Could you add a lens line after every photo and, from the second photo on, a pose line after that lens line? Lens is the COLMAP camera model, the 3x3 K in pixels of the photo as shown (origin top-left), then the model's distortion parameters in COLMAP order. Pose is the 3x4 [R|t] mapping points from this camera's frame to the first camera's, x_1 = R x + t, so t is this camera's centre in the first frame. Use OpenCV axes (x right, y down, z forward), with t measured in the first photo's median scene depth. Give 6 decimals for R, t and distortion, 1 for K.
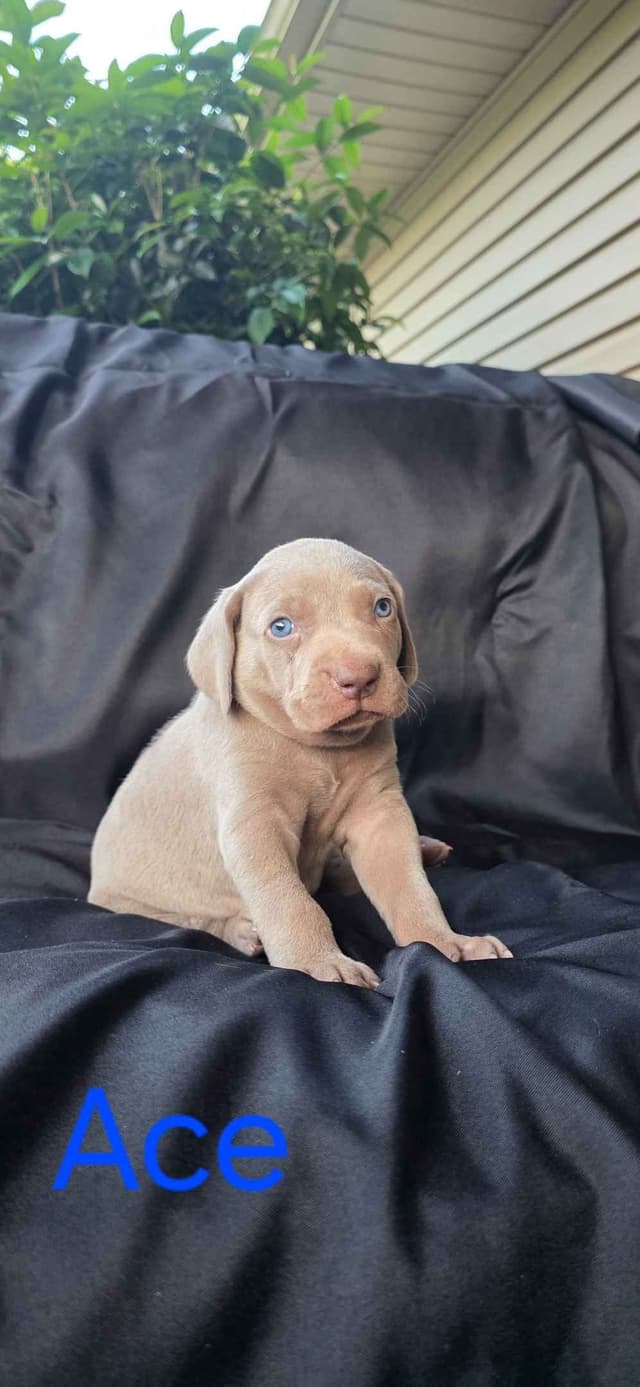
lens RADIAL K [[1087.5, 0, 320.0], [0, 1087.5, 693.5], [0, 0, 1]] dist [0.001910, -0.056528]
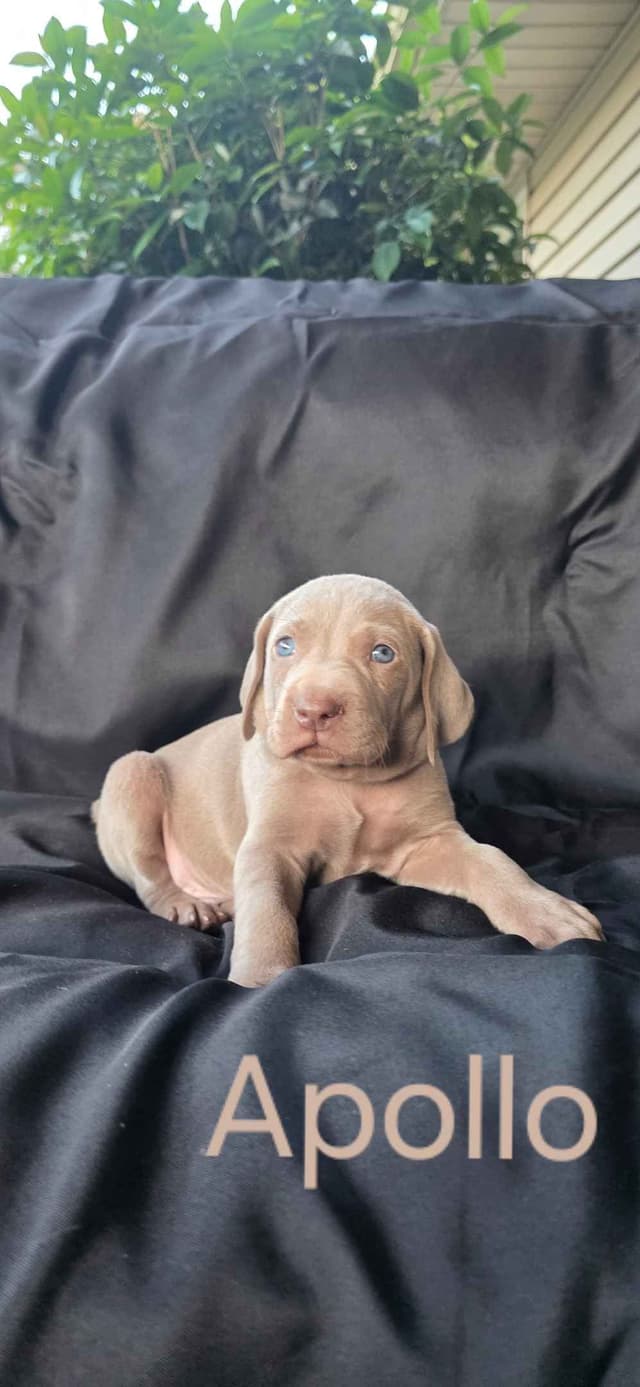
lens RADIAL K [[1087.5, 0, 320.0], [0, 1087.5, 693.5], [0, 0, 1]] dist [0.001910, -0.056528]
pose [[0.969882, -0.017366, -0.242957, 0.174515], [0.028985, 0.998596, 0.044329, -0.012293], [0.241846, -0.050036, 0.969024, 0.087544]]
